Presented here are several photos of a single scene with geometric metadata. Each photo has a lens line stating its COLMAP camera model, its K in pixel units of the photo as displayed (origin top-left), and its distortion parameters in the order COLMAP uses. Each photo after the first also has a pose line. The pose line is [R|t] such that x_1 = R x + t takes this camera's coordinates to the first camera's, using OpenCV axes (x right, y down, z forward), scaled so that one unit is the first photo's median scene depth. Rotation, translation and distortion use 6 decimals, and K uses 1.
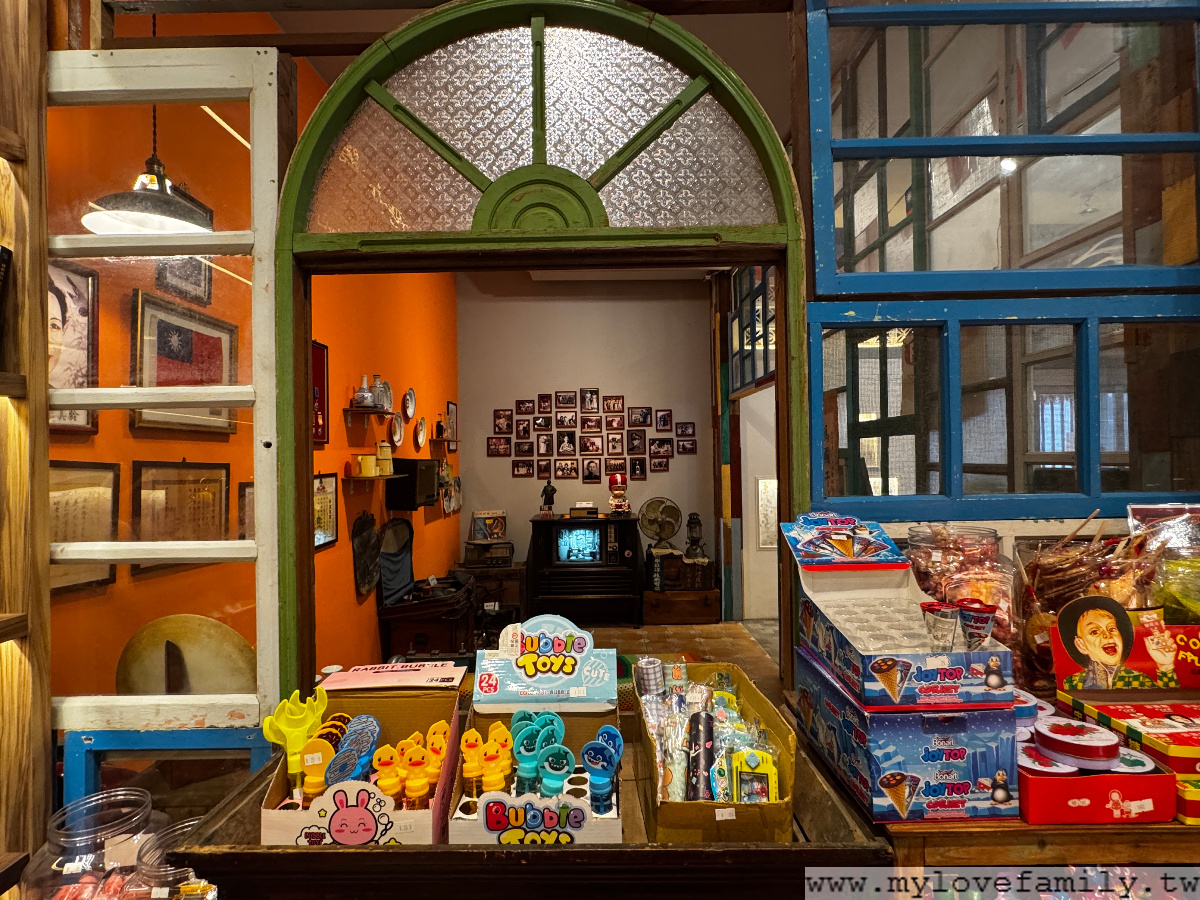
lens RADIAL K [[622.3, 0, 597.9], [0, 622.3, 449.4], [0, 0, 1]] dist [0.002612, 0.000464]
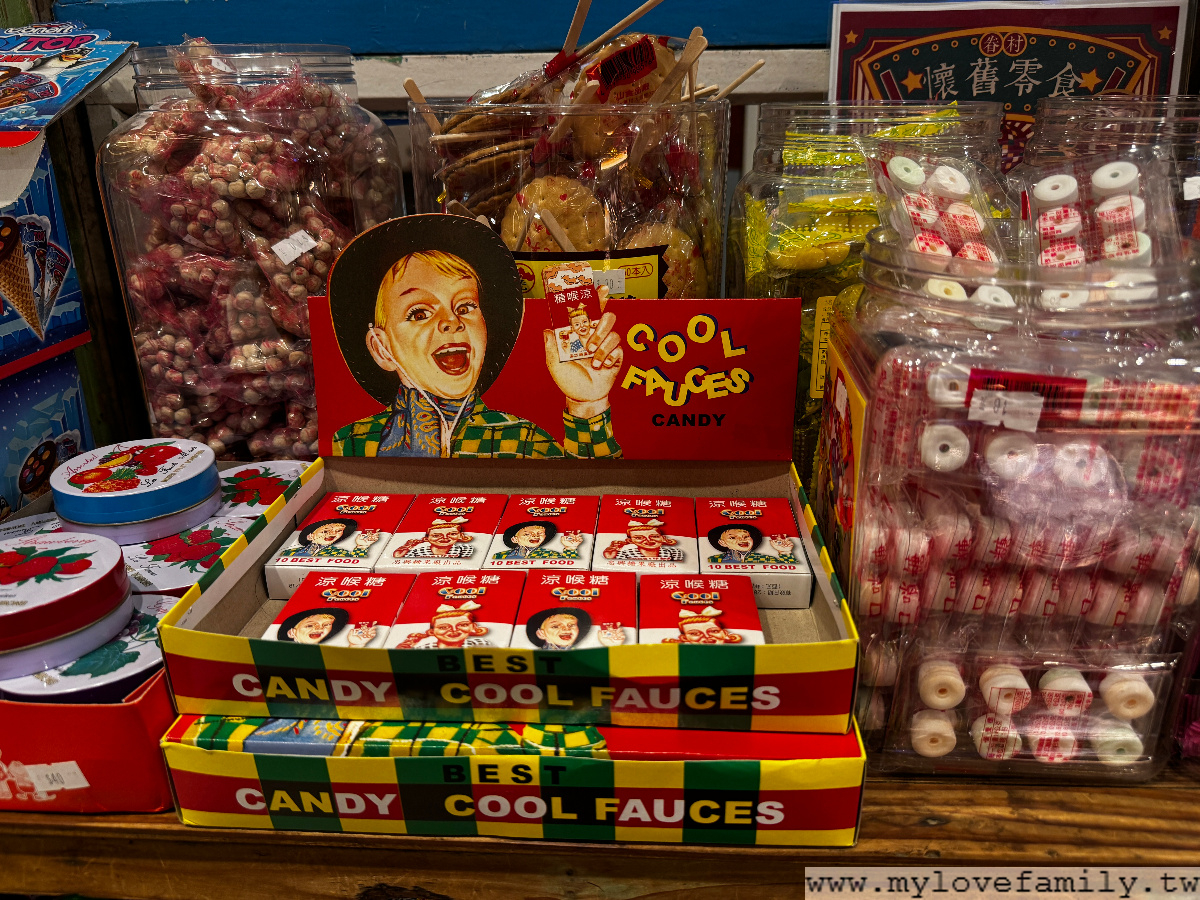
lens RADIAL K [[912.1, 0, 602.2], [0, 912.1, 450.7], [0, 0, 1]] dist [0.007982, -0.001135]
pose [[0.998898, 0.023236, -0.040770, 0.939862], [-0.005636, 0.921927, 0.387323, 0.160239], [0.046587, -0.386667, 0.921042, 0.483592]]
